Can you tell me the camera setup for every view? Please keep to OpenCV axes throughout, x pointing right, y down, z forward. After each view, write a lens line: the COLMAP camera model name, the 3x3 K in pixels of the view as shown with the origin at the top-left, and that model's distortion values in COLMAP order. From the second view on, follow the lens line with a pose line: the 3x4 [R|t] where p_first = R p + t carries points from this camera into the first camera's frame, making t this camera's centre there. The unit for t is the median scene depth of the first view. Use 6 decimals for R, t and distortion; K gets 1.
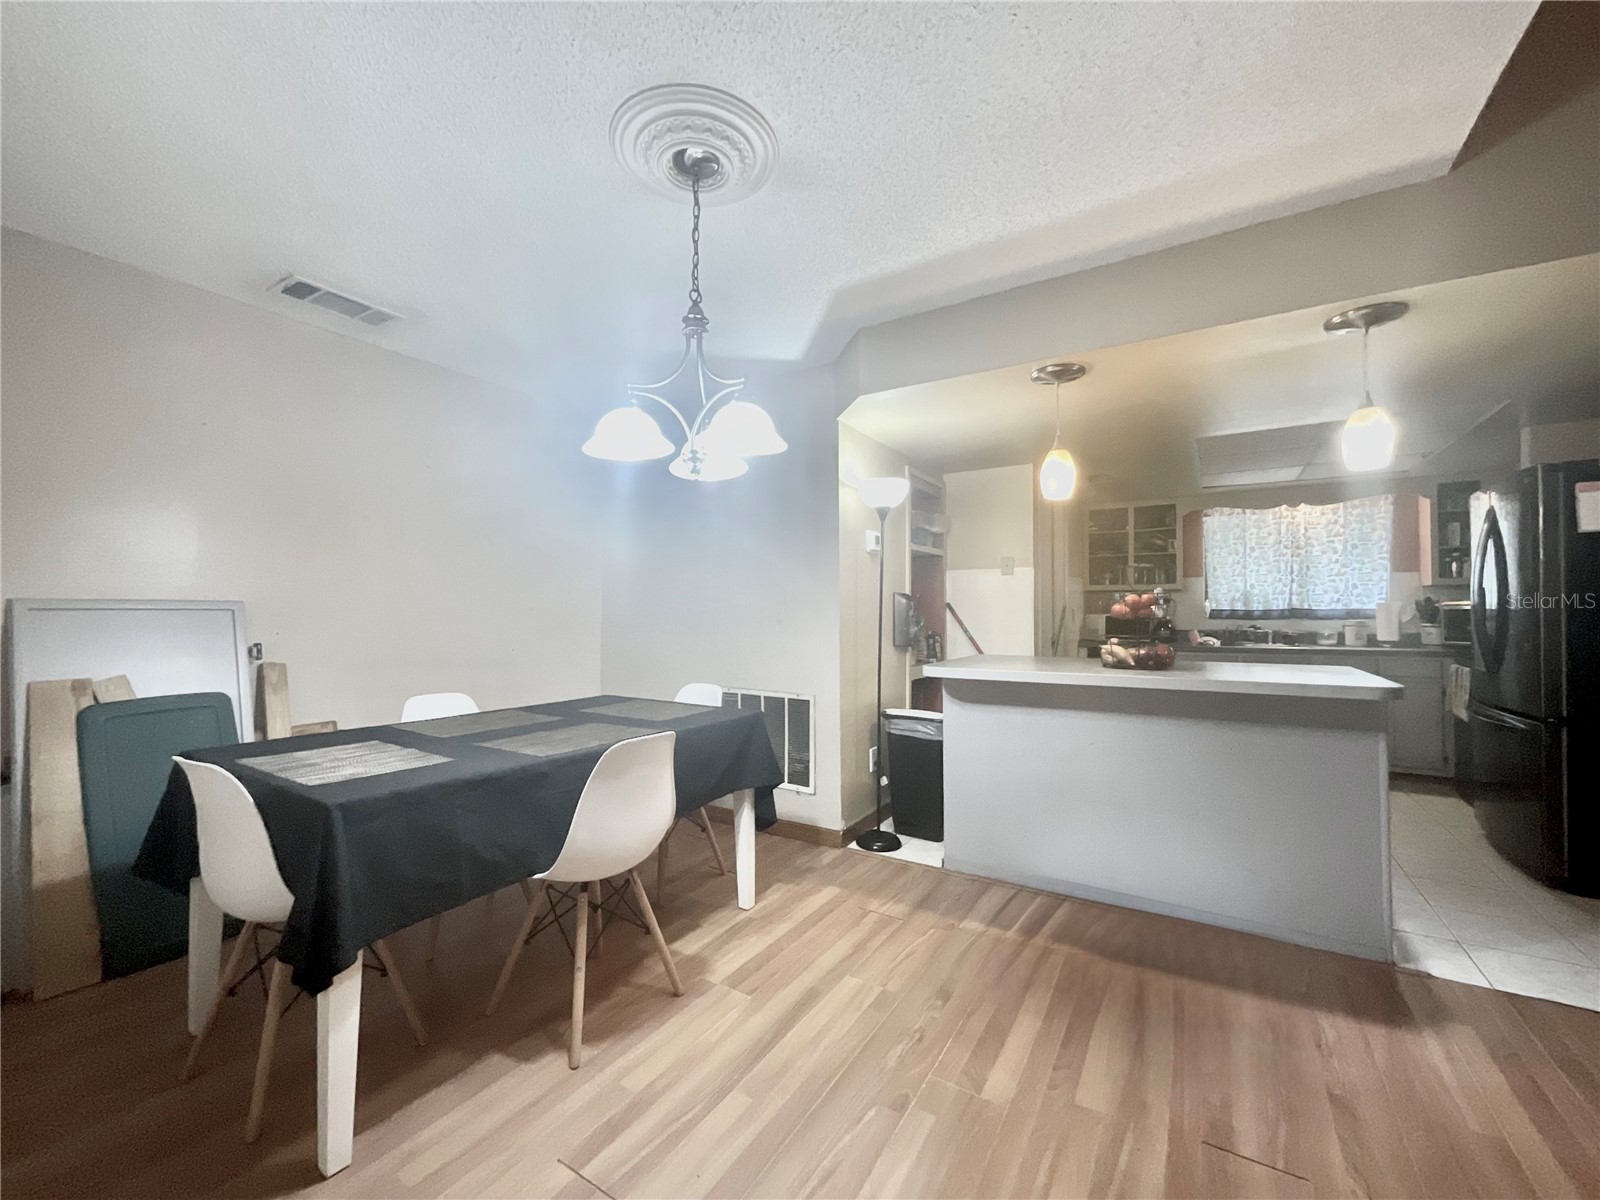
lens RADIAL K [[638.5, 0, 800.0], [0, 638.5, 600.0], [0, 0, 1]] dist [0.010084, -0.000097]
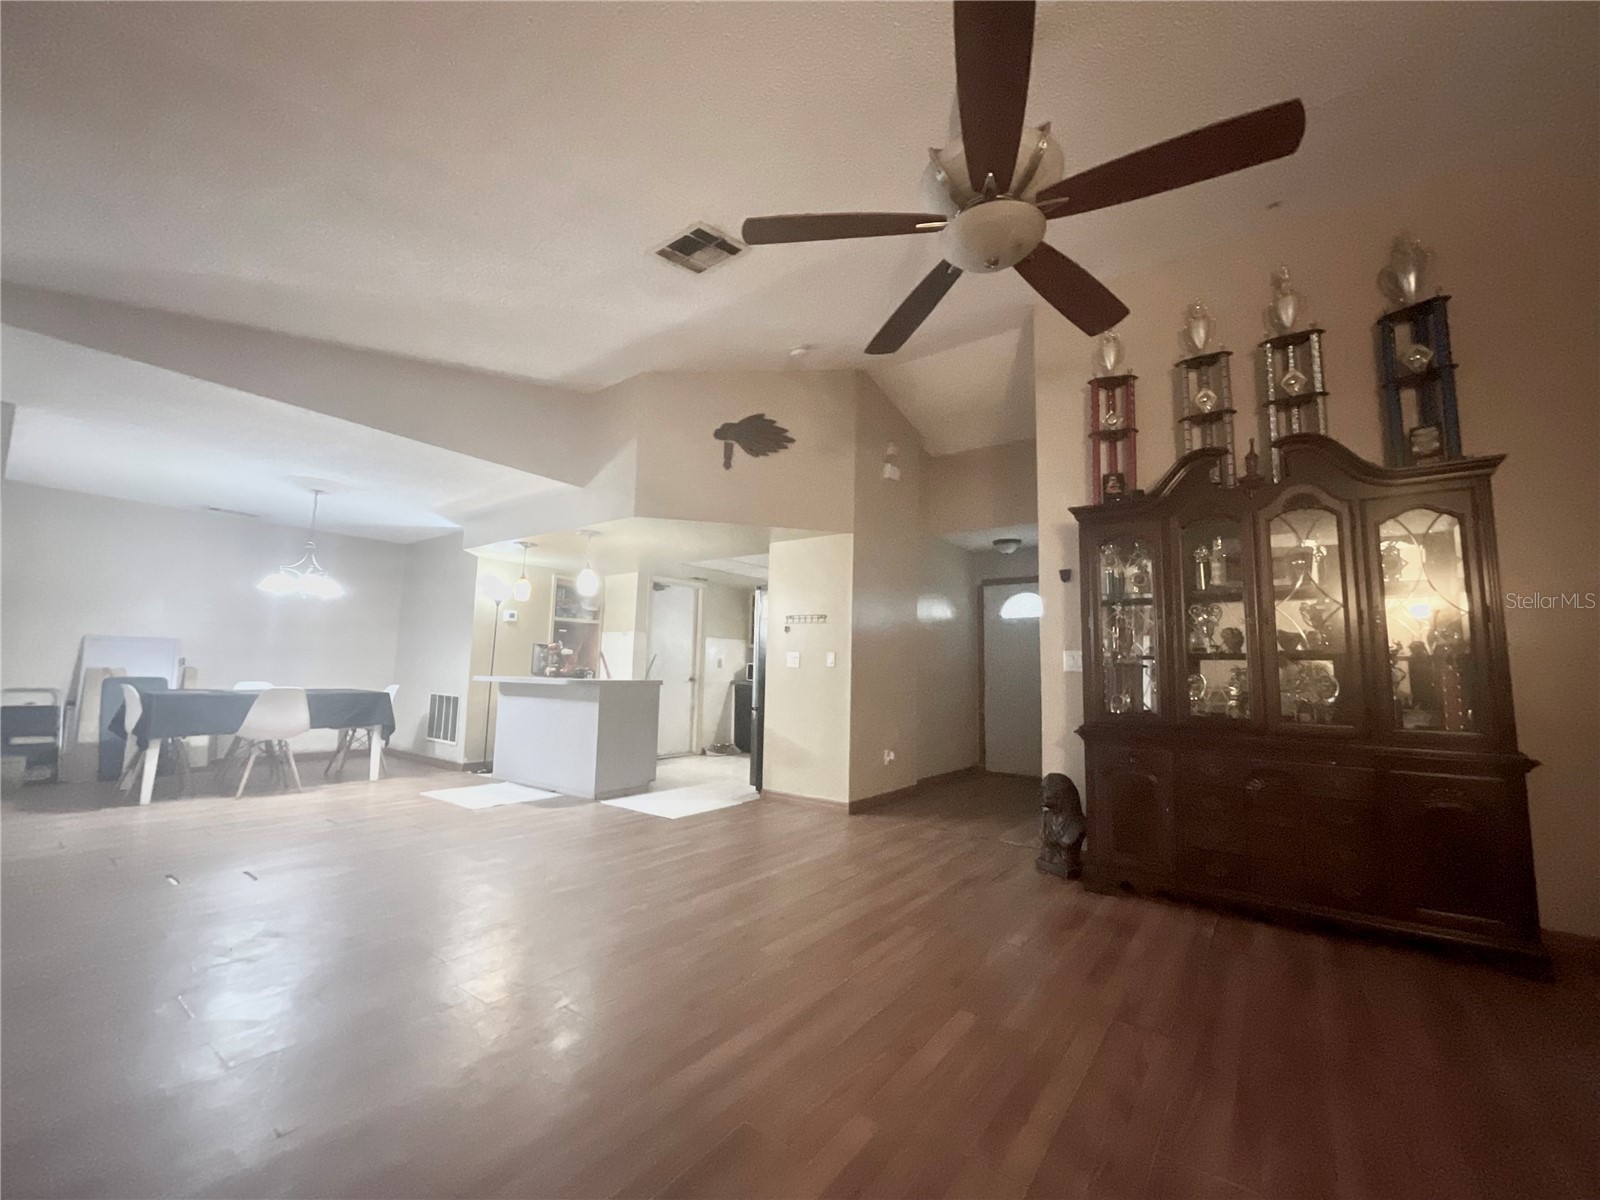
lens RADIAL K [[638.5, 0, 800.0], [0, 638.5, 600.0], [0, 0, 1]] dist [0.010084, -0.000097]
pose [[0.996724, 0.013298, -0.079777, 1.848606], [-0.021111, 0.994971, -0.097910, 0.048651], [0.078074, 0.099273, 0.991993, -1.367331]]
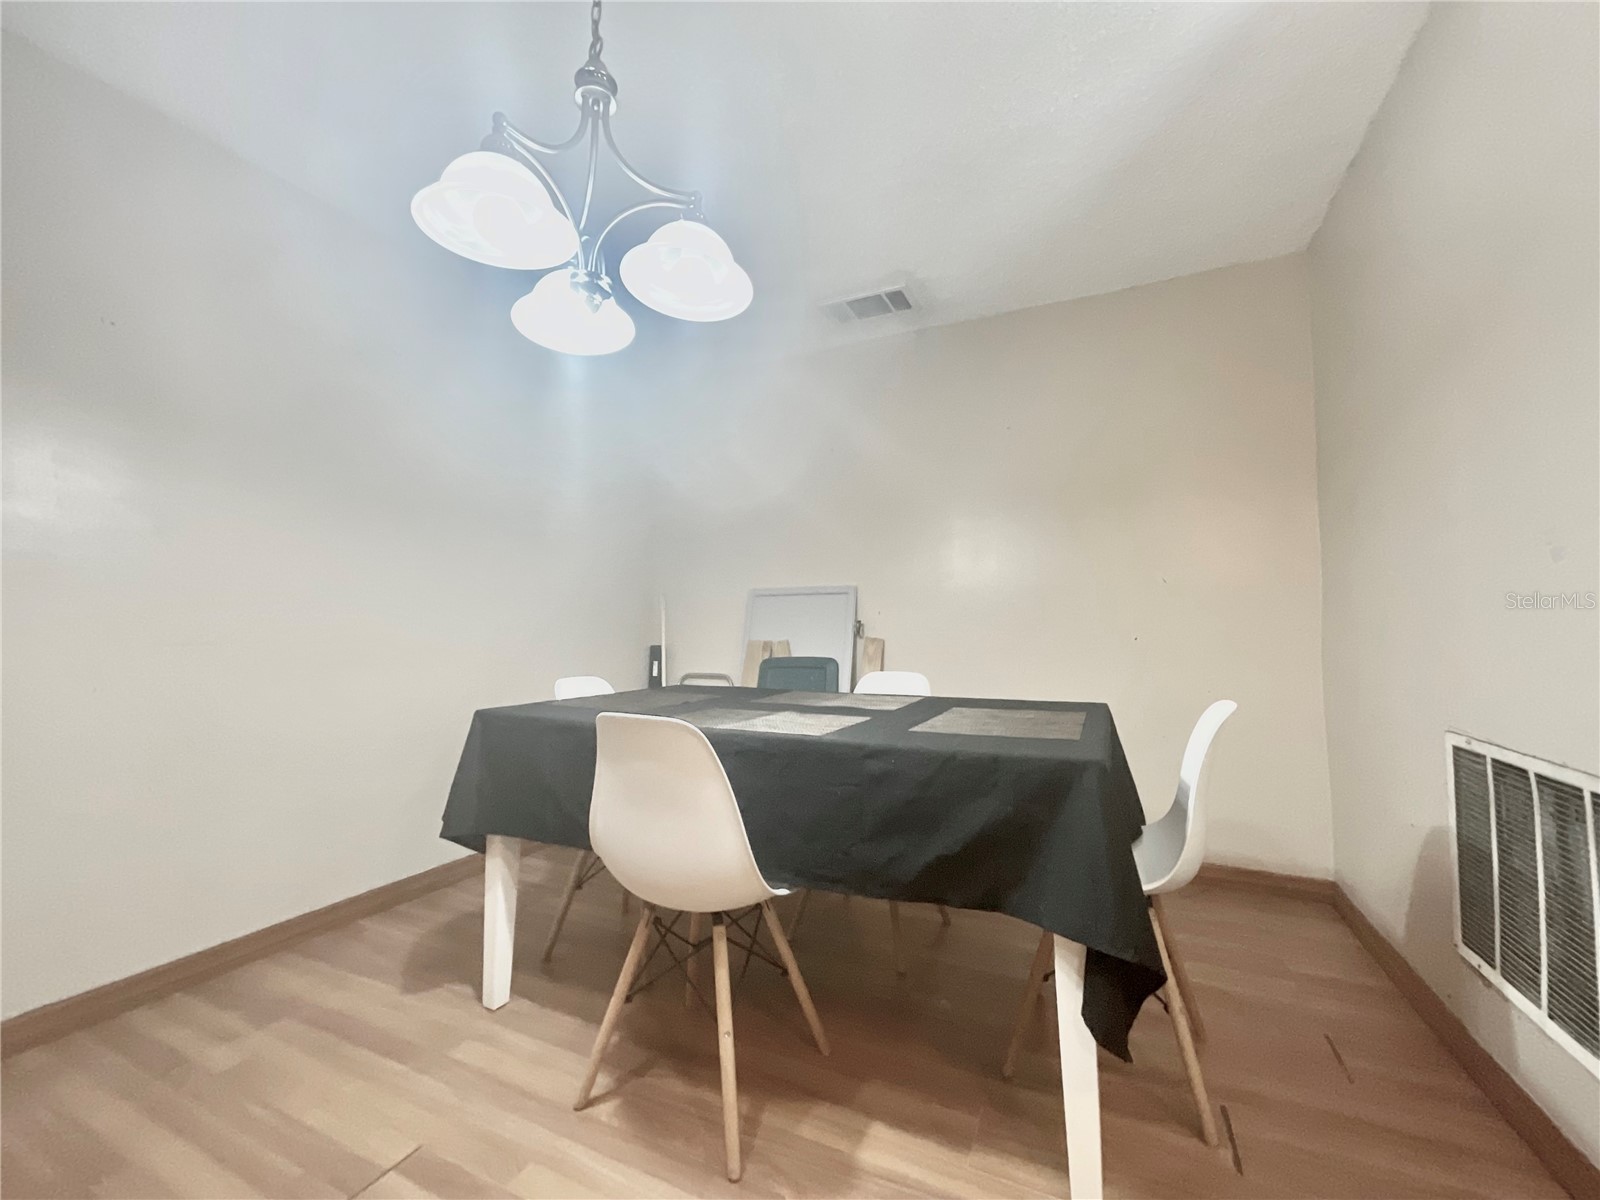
lens RADIAL K [[638.5, 0, 800.0], [0, 638.5, 600.0], [0, 0, 1]] dist [0.010084, -0.000097]
pose [[0.136584, -0.050479, -0.989342, 0.389828], [0.015731, 0.998685, -0.048784, 0.103183], [0.990504, -0.008901, 0.137198, 0.882828]]
